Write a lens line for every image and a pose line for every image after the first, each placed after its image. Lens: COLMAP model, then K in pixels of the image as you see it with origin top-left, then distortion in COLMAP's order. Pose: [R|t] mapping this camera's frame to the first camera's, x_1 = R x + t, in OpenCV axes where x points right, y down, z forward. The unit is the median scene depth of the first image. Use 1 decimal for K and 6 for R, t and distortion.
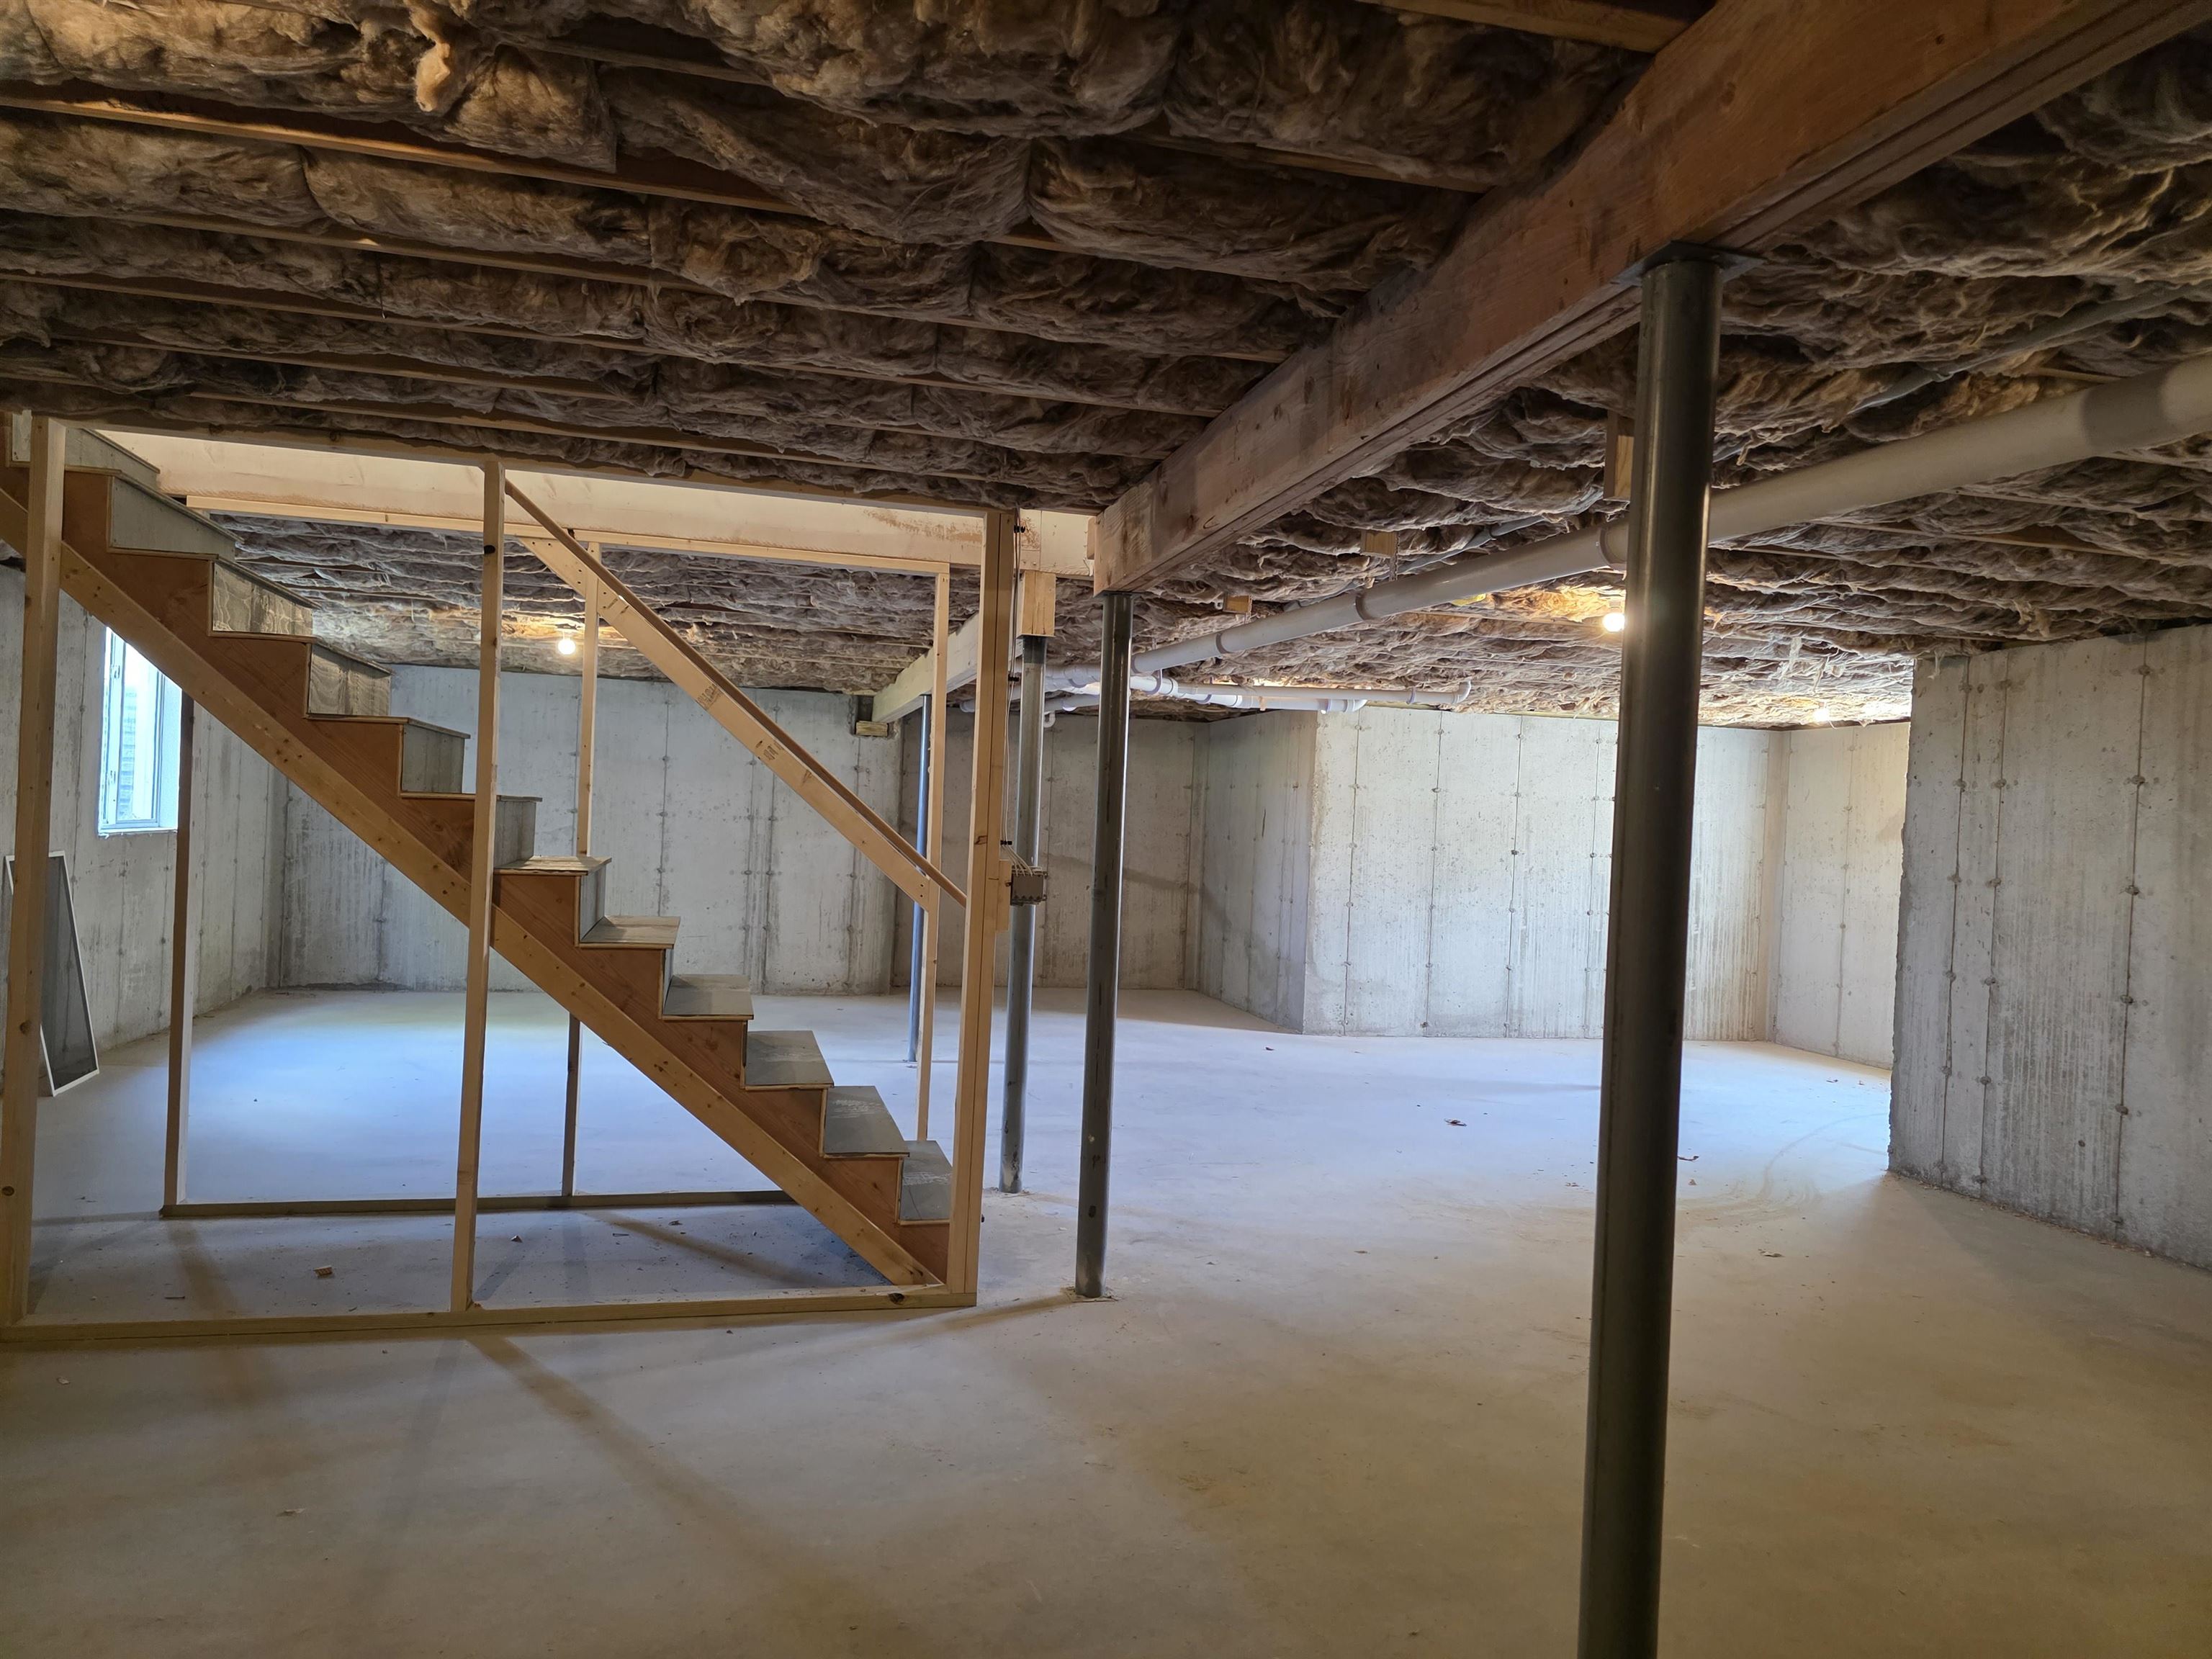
lens RADIAL K [[1502.1, 0, 1107.8], [0, 1502.1, 826.9], [0, 0, 1]] dist [0.057340, -0.029382]
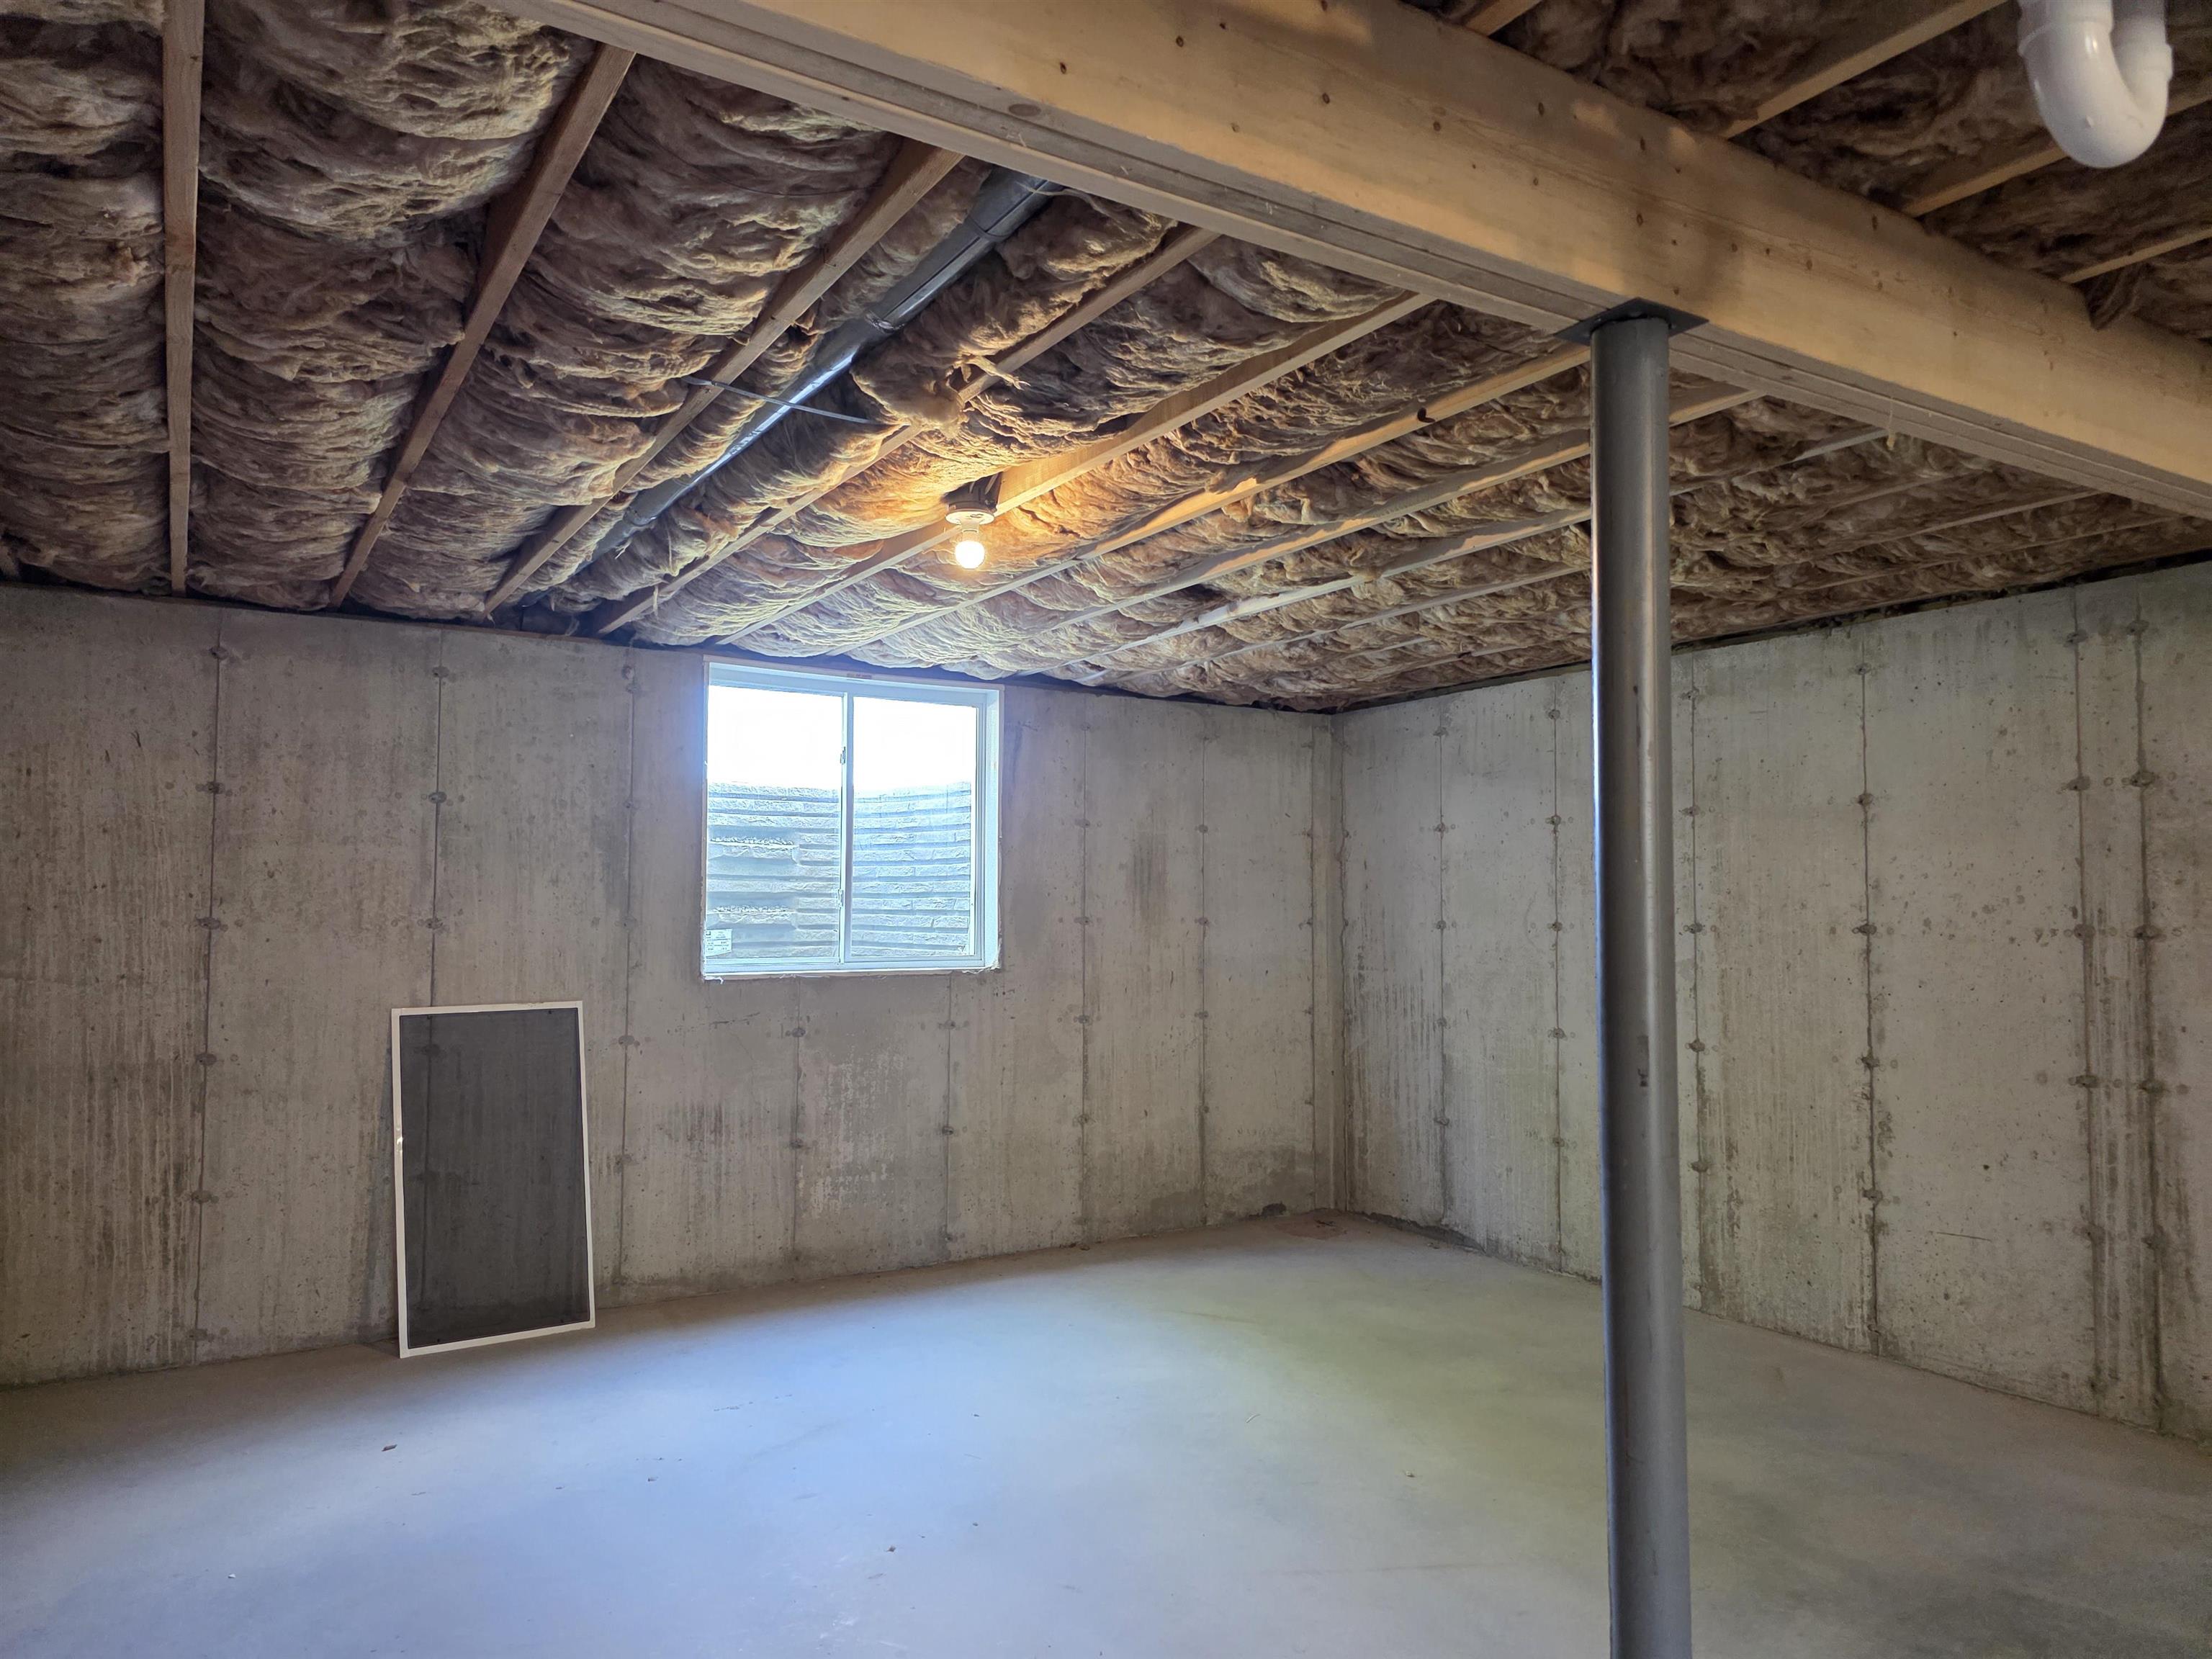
lens RADIAL K [[1502.1, 0, 1110.5], [0, 1502.1, 834.6], [0, 0, 1]] dist [0.057340, -0.029382]
pose [[0.317922, -0.090583, -0.943780, 0.045397], [0.001090, 0.995460, -0.095176, 0.005655], [0.948116, 0.029229, 0.316578, 0.660005]]
